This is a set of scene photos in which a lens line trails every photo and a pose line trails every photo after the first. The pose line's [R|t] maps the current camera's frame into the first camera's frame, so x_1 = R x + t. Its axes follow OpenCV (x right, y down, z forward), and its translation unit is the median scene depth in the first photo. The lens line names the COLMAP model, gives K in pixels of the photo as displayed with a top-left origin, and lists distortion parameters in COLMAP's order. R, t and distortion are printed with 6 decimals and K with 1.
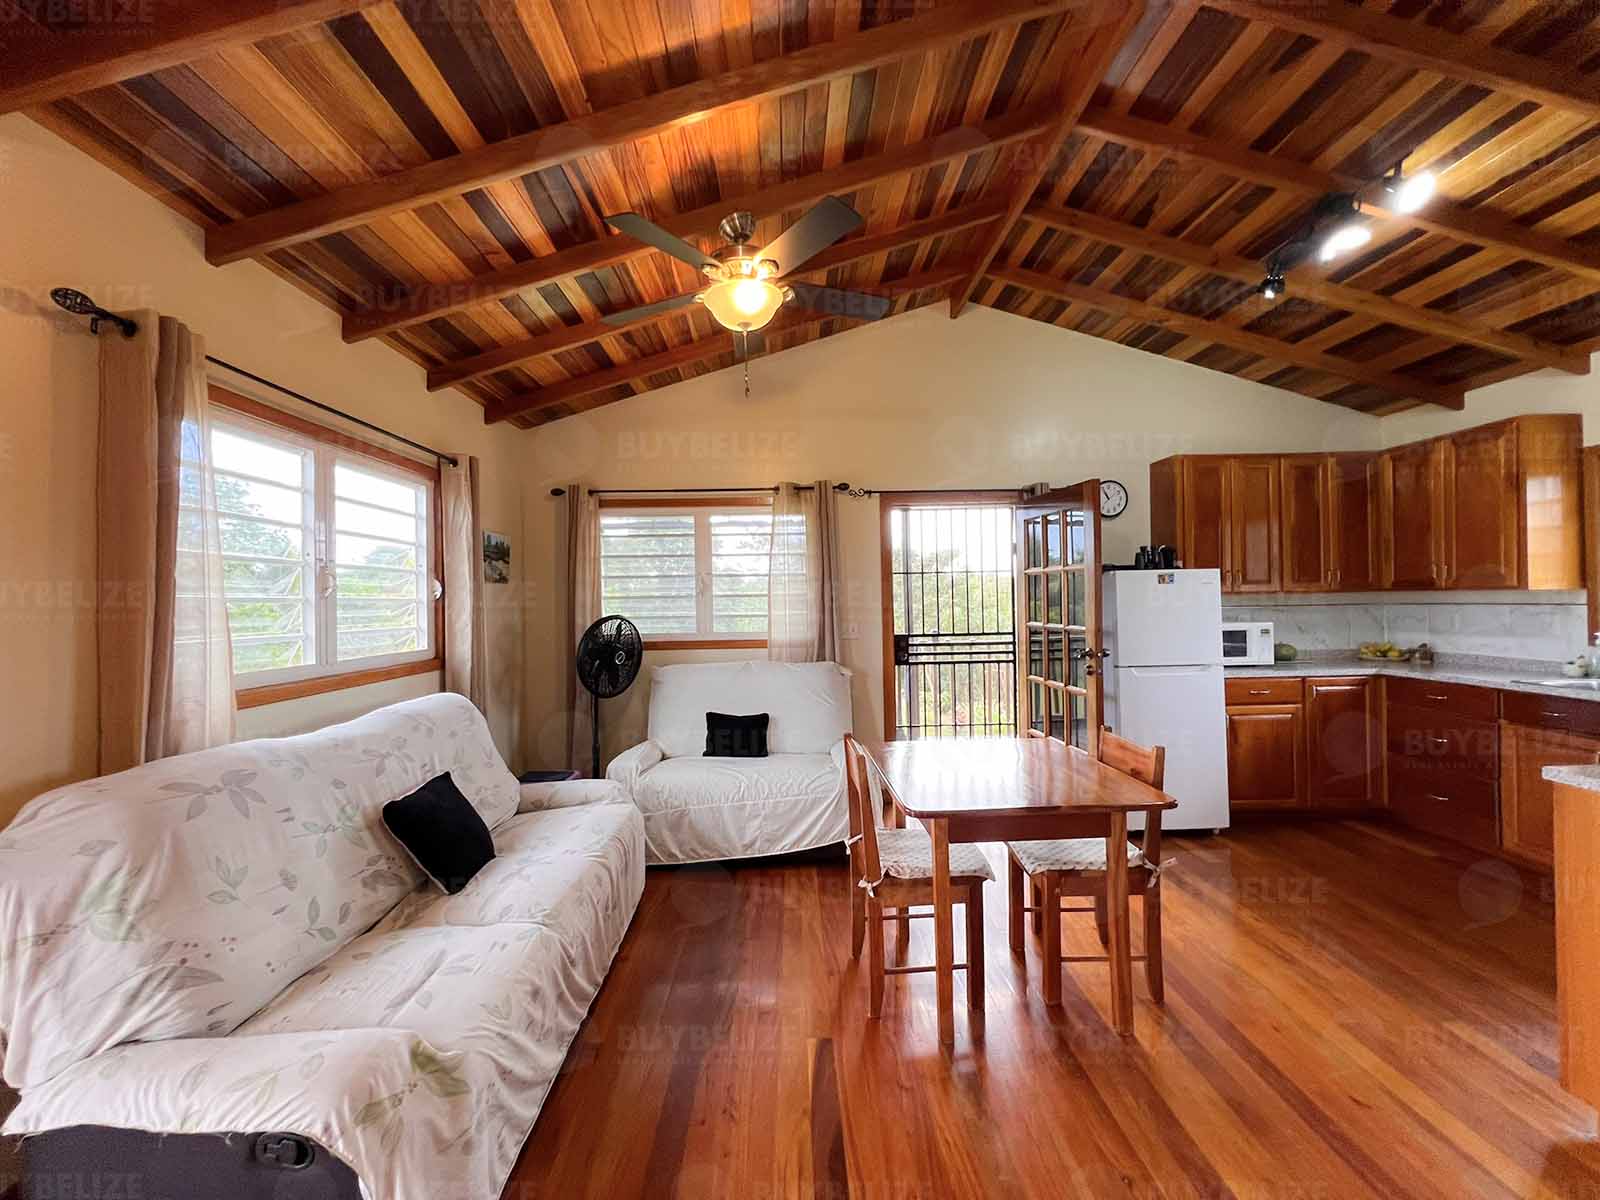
lens RADIAL K [[640.0, 0, 792.5], [0, 640.0, 595.5], [0, 0, 1]] dist [0.000300, 0.000169]
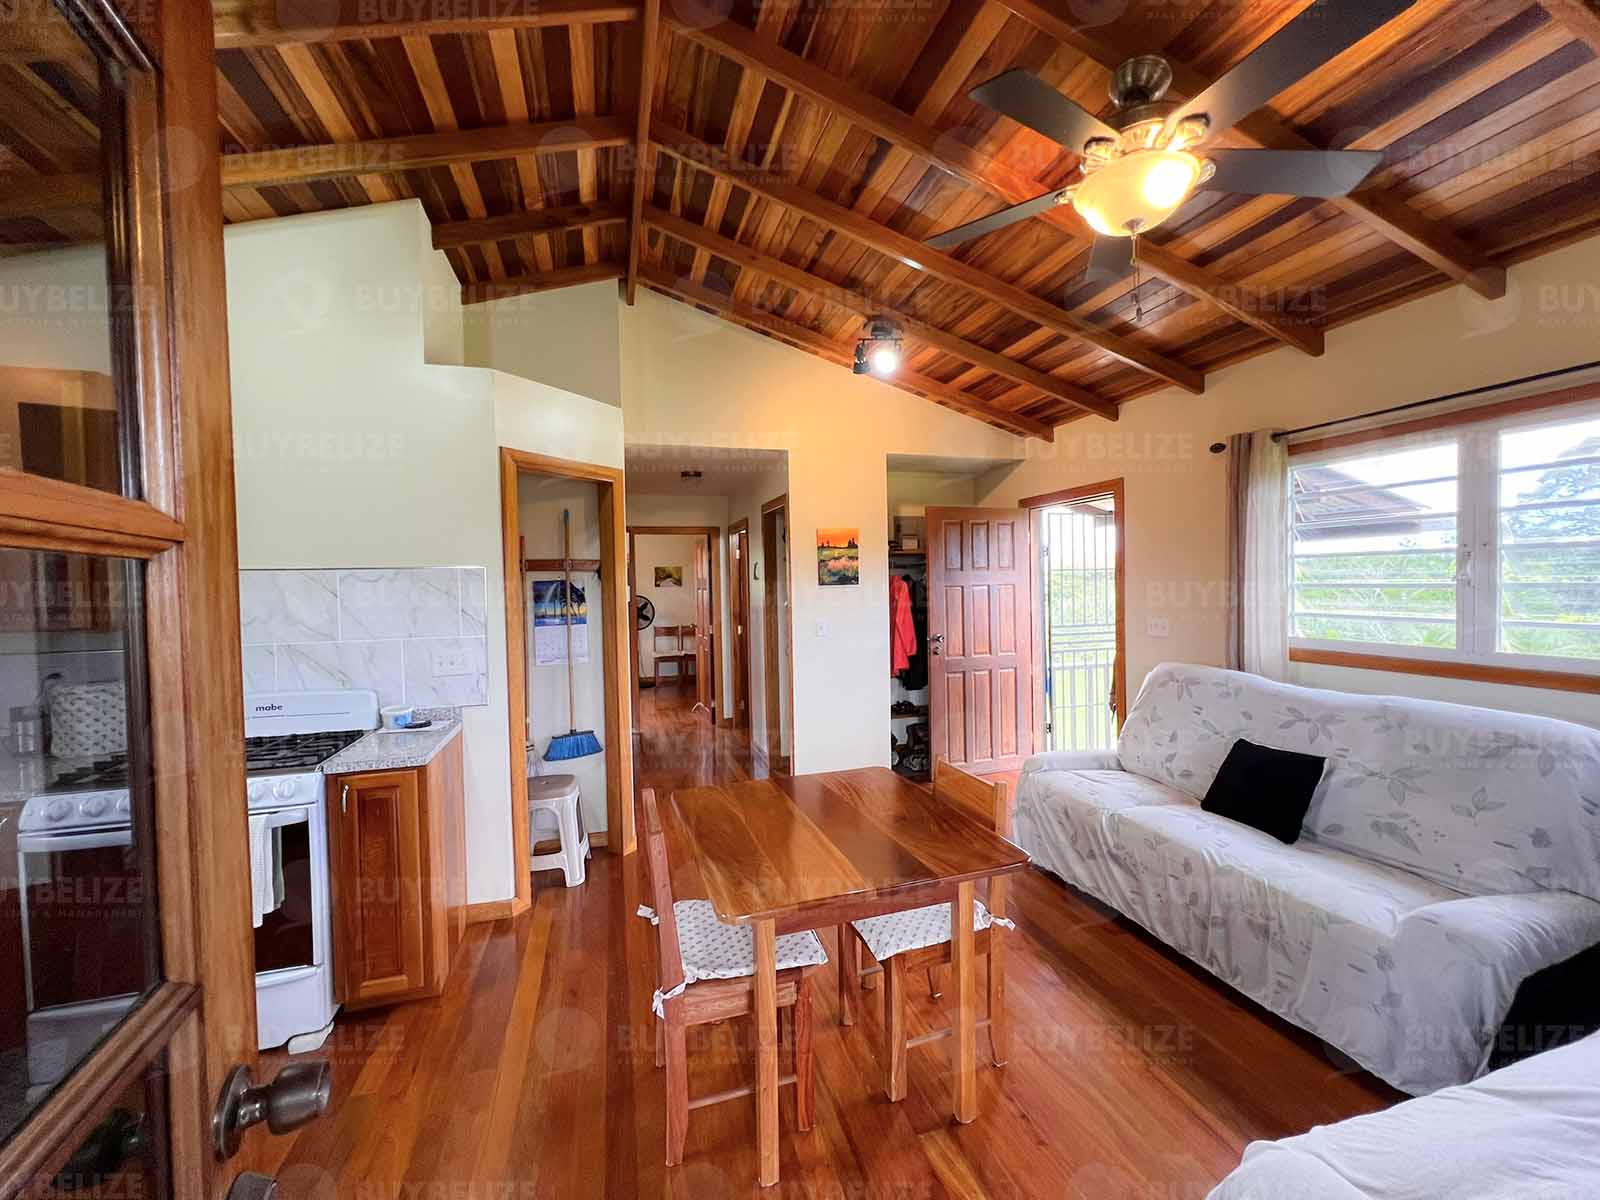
lens RADIAL K [[640.0, 0, 792.5], [0, 640.0, 595.5], [0, 0, 1]] dist [0.000300, 0.000169]
pose [[-0.962246, 0.040500, -0.269151, 0.457003], [0.037838, 0.999170, 0.015072, -0.027026], [0.269538, 0.004319, -0.962980, 1.450219]]
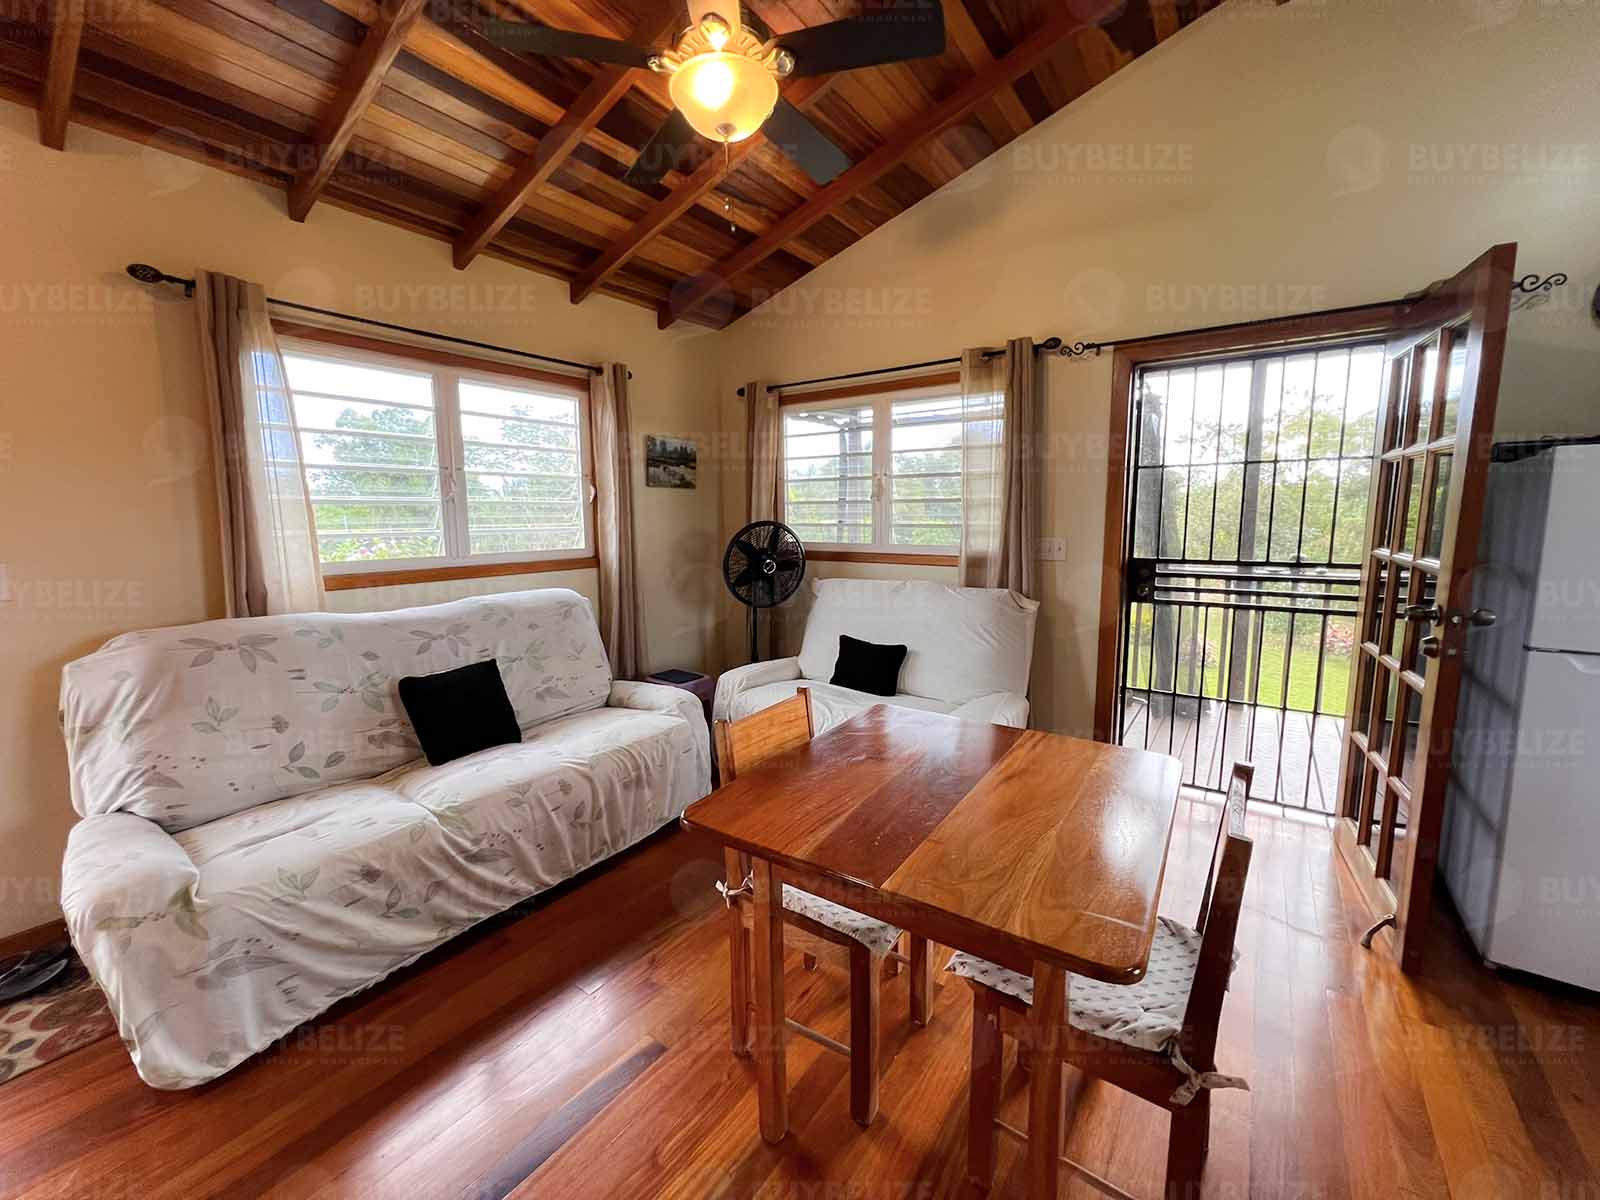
lens RADIAL K [[640.0, 0, 792.5], [0, 640.0, 595.5], [0, 0, 1]] dist [0.000300, 0.000169]
pose [[0.803068, 0.088219, -0.589320, 0.429916], [-0.002949, 0.989557, 0.144115, 0.004065], [0.595880, -0.113996, 0.794942, 0.360591]]
